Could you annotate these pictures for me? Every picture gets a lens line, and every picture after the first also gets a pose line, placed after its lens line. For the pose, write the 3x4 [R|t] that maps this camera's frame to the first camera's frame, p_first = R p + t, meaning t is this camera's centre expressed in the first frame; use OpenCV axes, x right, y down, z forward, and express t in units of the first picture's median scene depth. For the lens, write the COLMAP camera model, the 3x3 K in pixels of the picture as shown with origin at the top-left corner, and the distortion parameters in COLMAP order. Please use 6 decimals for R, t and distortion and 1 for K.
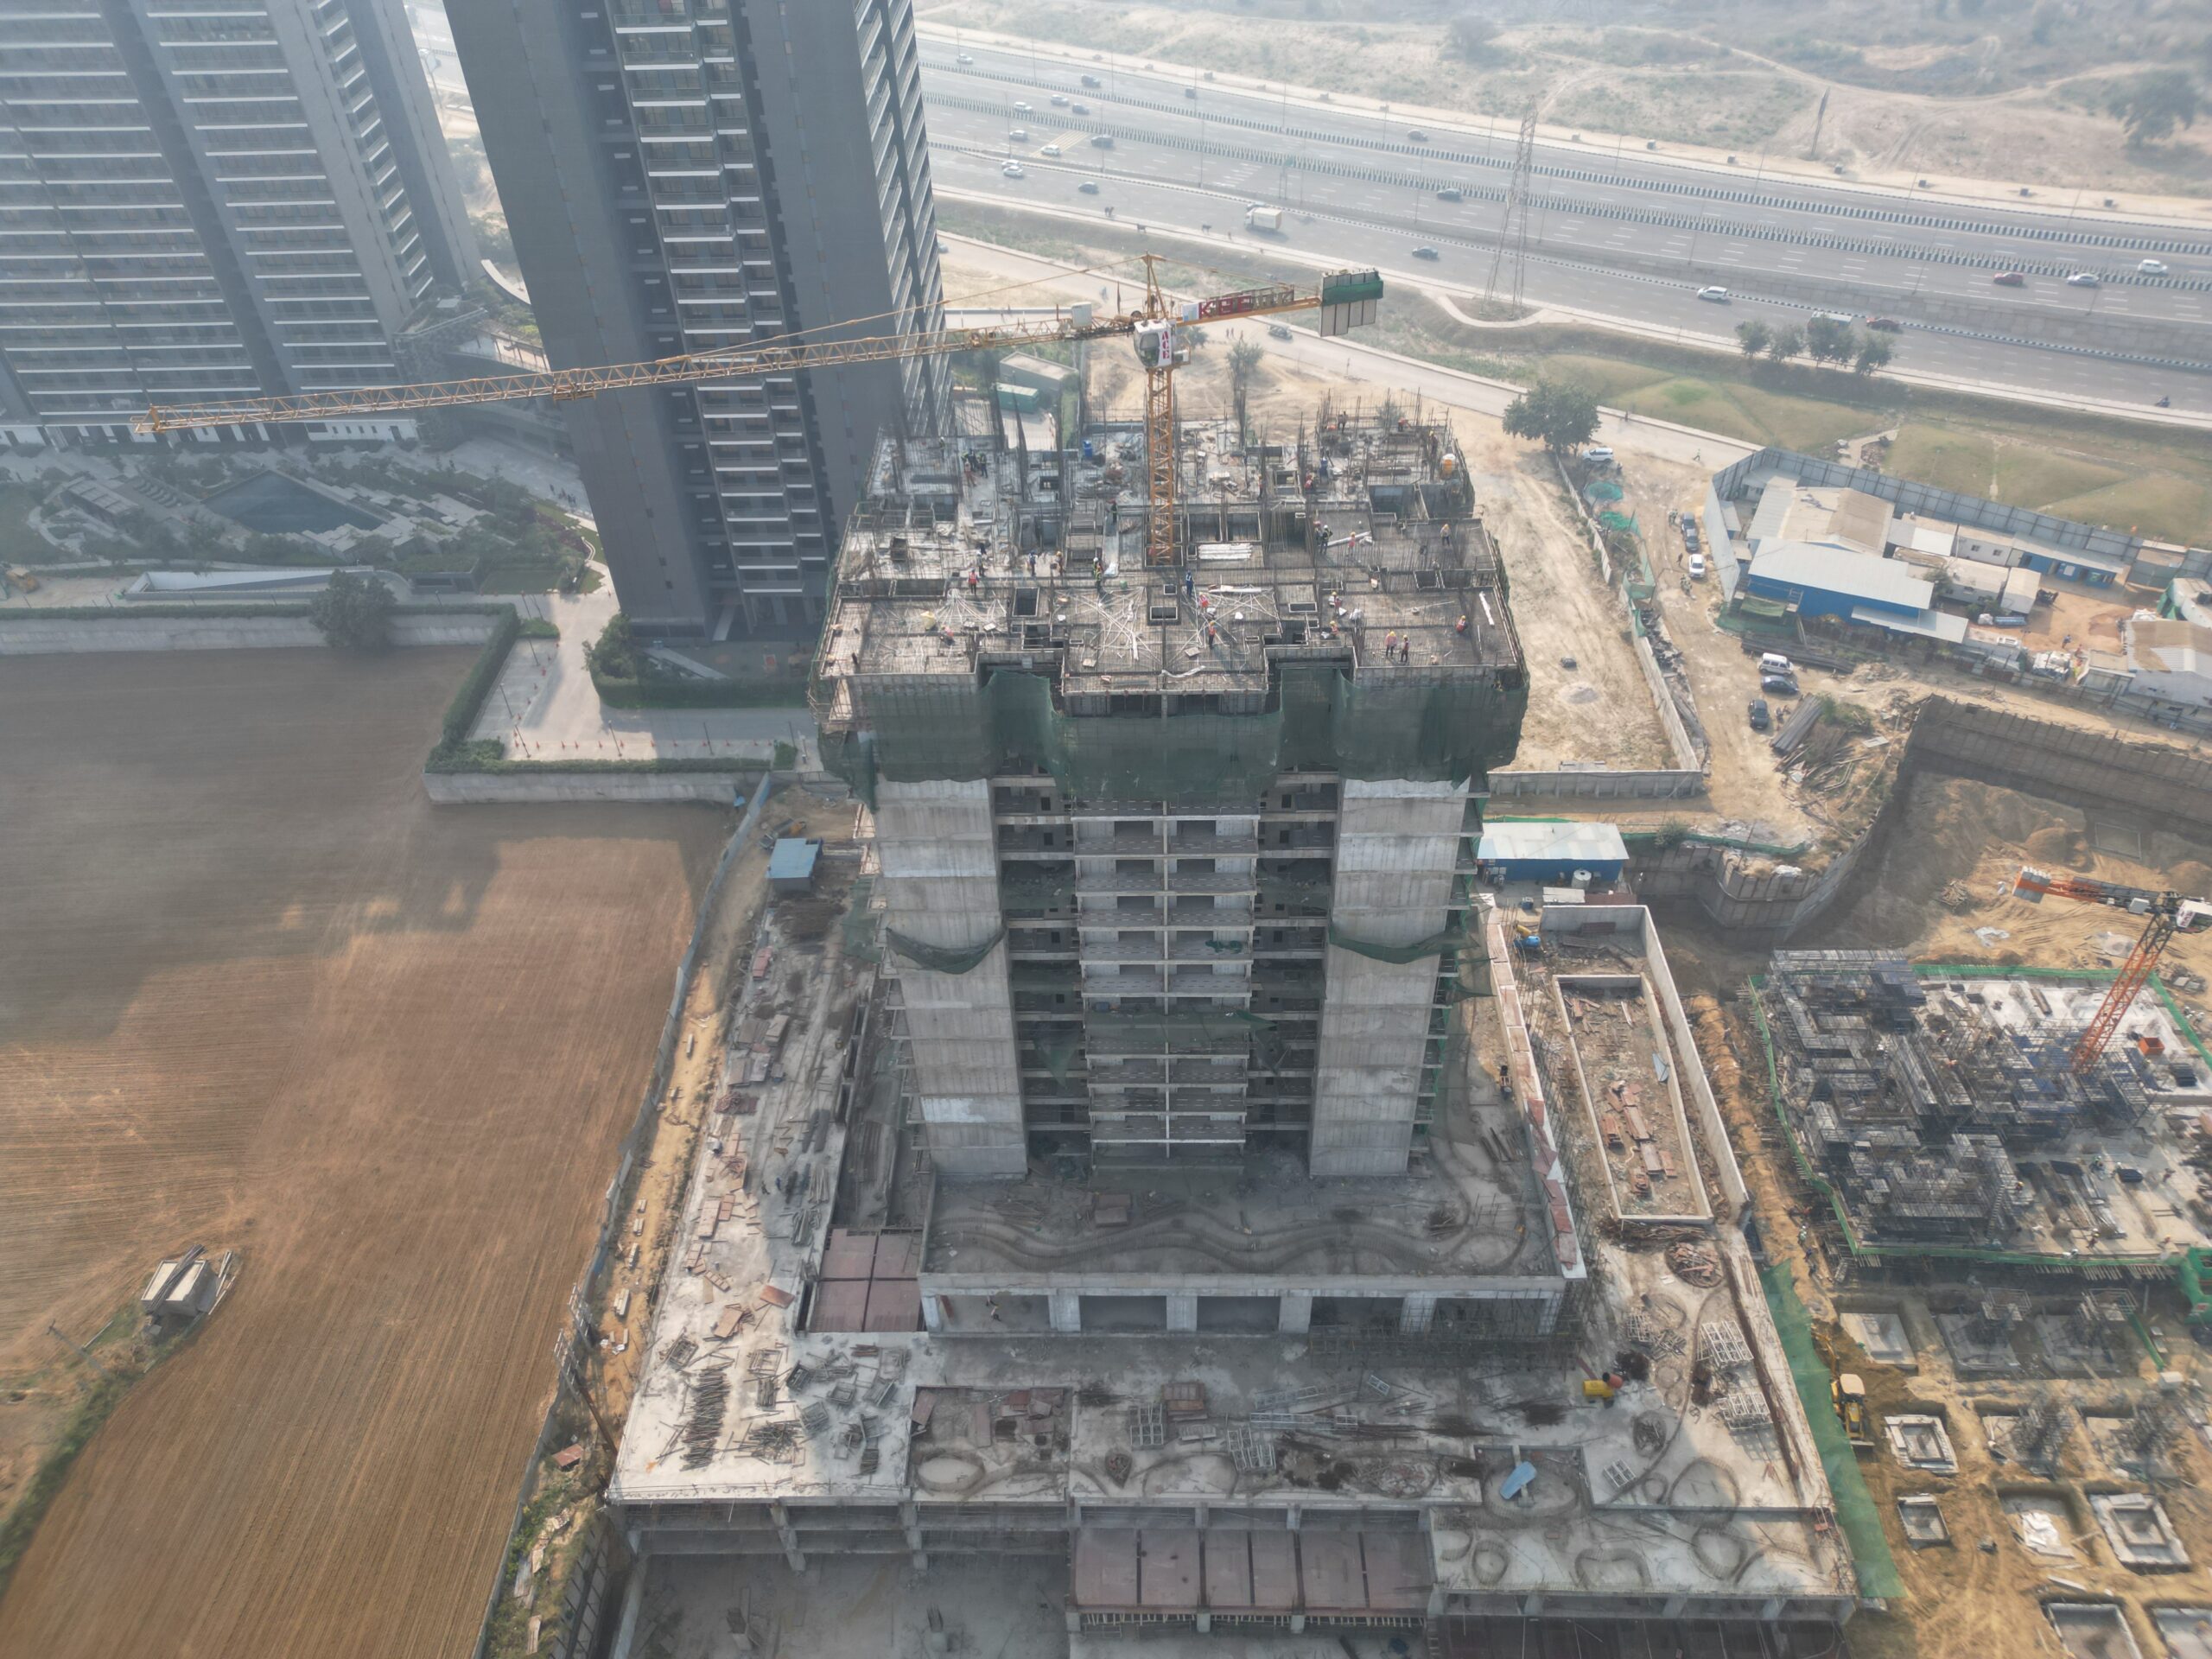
lens RADIAL K [[1529.4, 0, 1103.4], [0, 1529.4, 820.7], [0, 0, 1]] dist [0.047172, -0.039314]
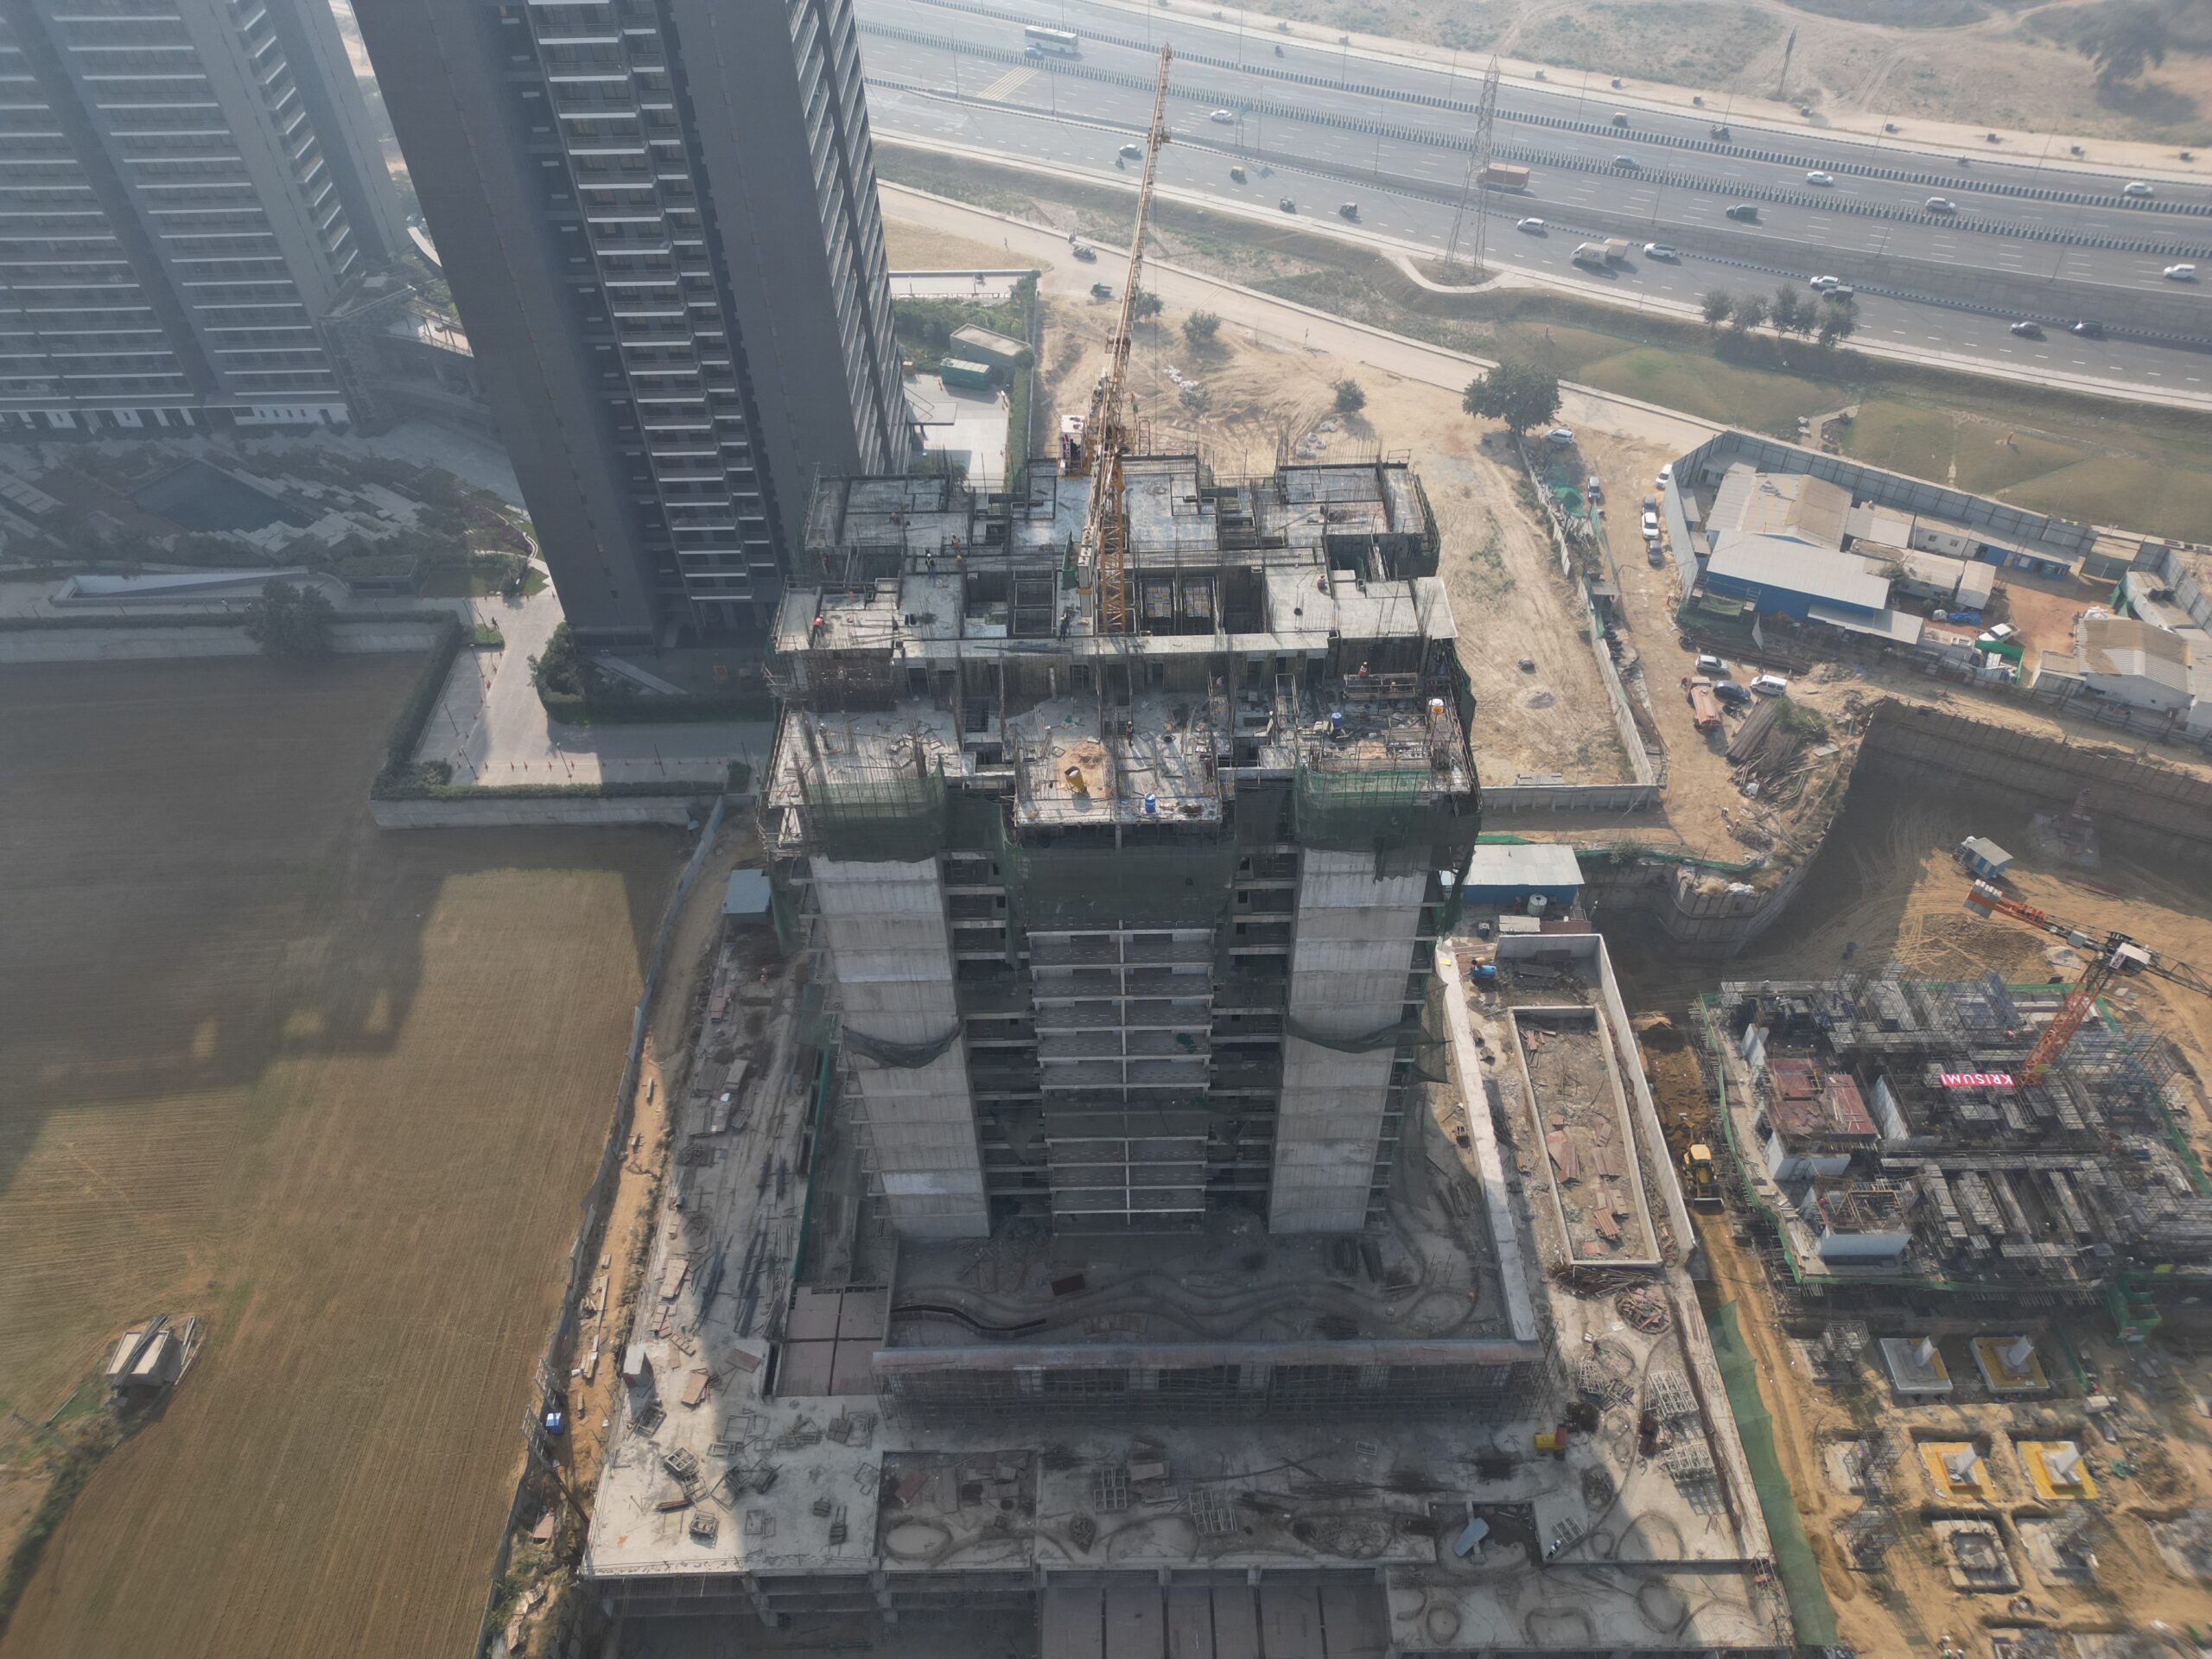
lens RADIAL K [[1529.4, 0, 1102.0], [0, 1529.4, 823.3], [0, 0, 1]] dist [0.047172, -0.039314]
pose [[0.999654, -0.013093, 0.022808, 0.004245], [0.011536, 0.997678, 0.067122, -0.094401], [-0.023634, -0.066835, 0.997484, 0.008037]]
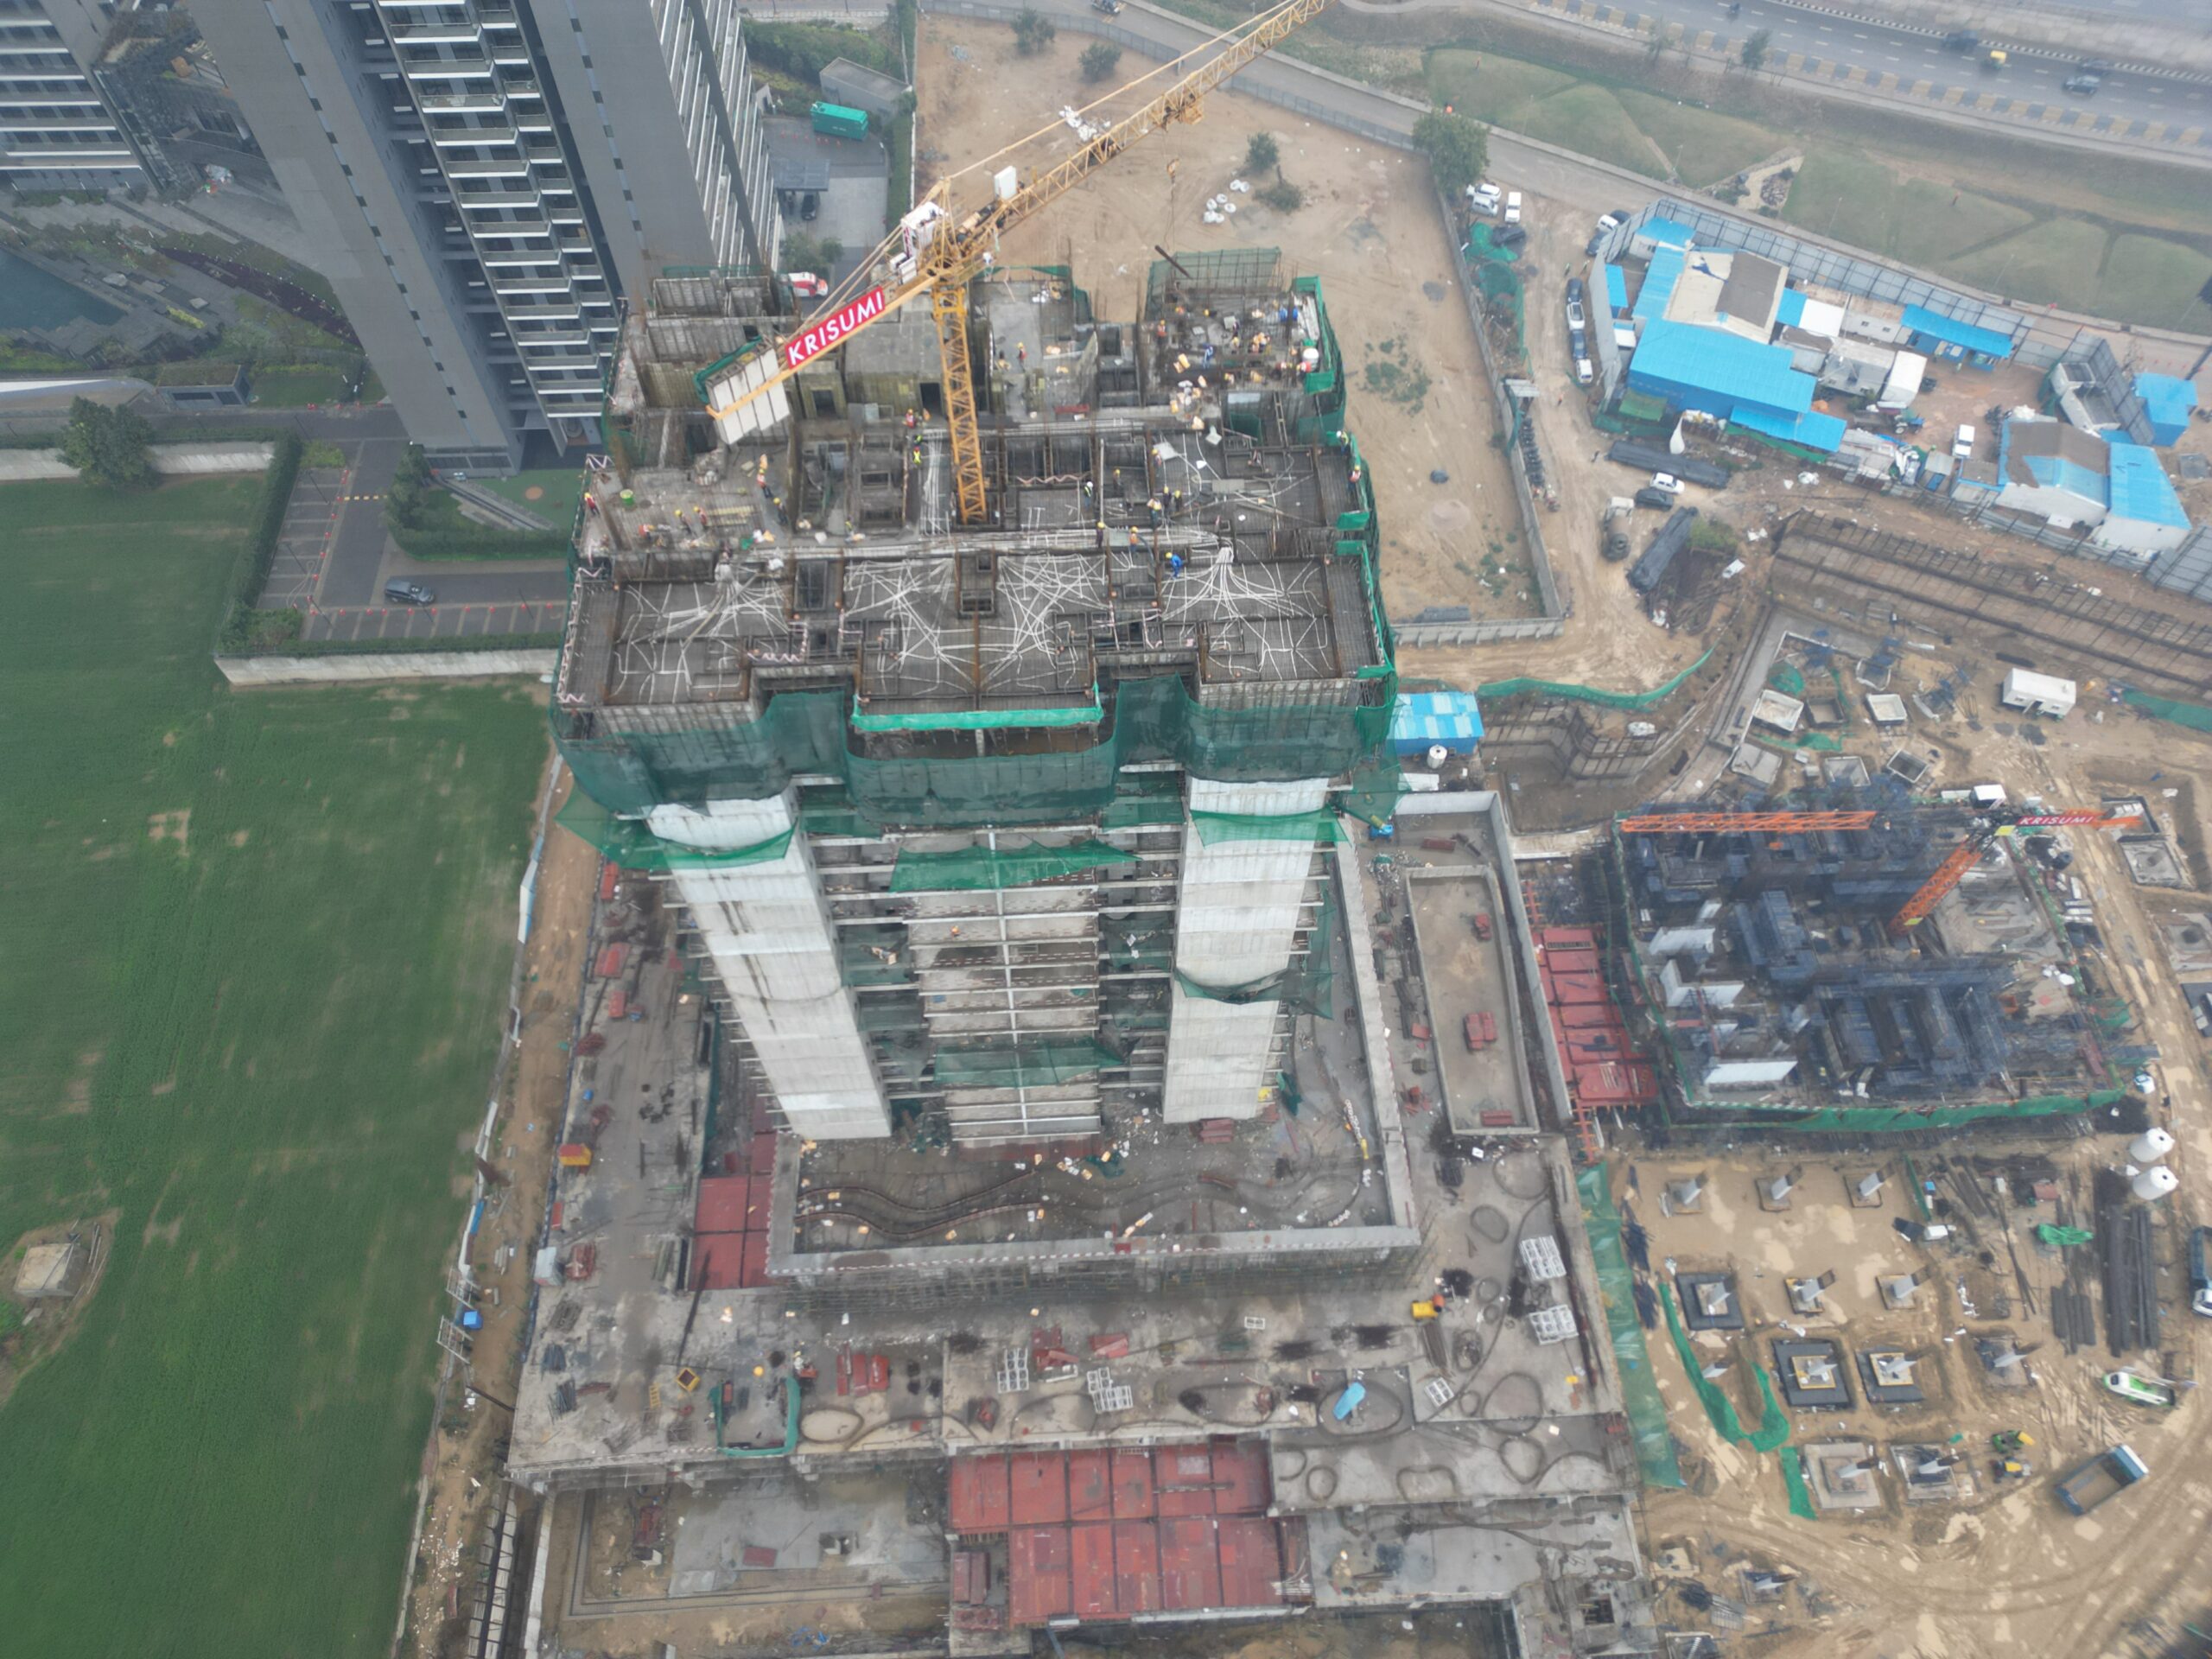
lens RADIAL K [[1529.4, 0, 1101.6], [0, 1529.4, 820.9], [0, 0, 1]] dist [0.047172, -0.039314]
pose [[0.997034, -0.042035, 0.064468, 0.029937], [0.022777, 0.961307, 0.274535, -0.220373], [-0.073514, -0.272252, 0.959414, 0.053581]]
